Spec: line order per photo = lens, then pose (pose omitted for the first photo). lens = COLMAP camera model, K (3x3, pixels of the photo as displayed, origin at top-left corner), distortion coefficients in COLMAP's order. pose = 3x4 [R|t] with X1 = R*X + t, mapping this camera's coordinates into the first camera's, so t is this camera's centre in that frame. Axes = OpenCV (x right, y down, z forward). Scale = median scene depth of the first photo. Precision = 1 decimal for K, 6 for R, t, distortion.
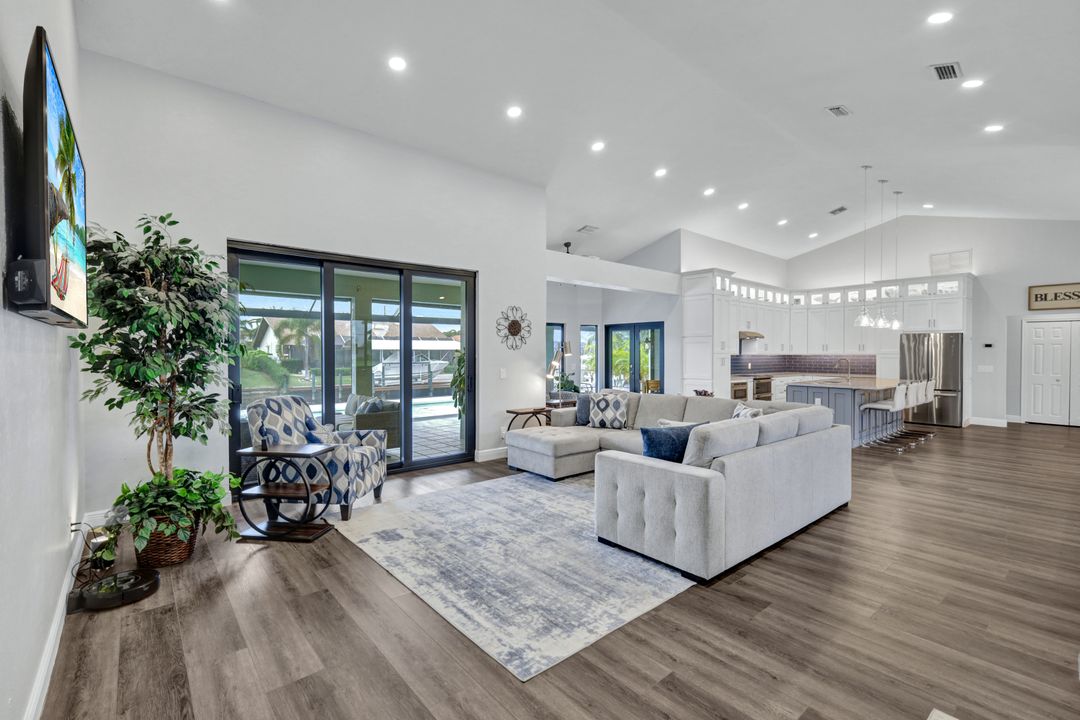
lens RADIAL K [[484.5, 0, 524.7], [0, 484.5, 359.4], [0, 0, 1]] dist [0.003612, 0.000302]
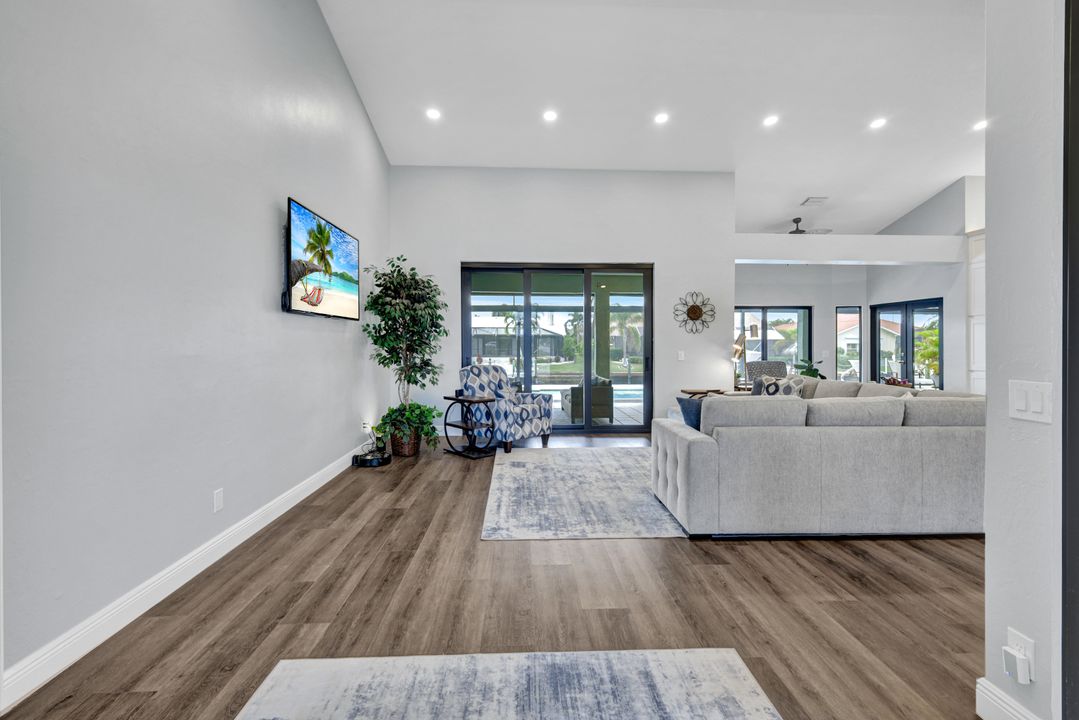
lens RADIAL K [[468.7, 0, 522.8], [0, 468.7, 346.6], [0, 0, 1]] dist [0.000475, -0.000213]
pose [[0.787026, 0.005042, -0.616899, 0.509178], [-0.009856, 0.999942, -0.004401, 0.027226], [0.616841, 0.009543, 0.787030, -0.049749]]
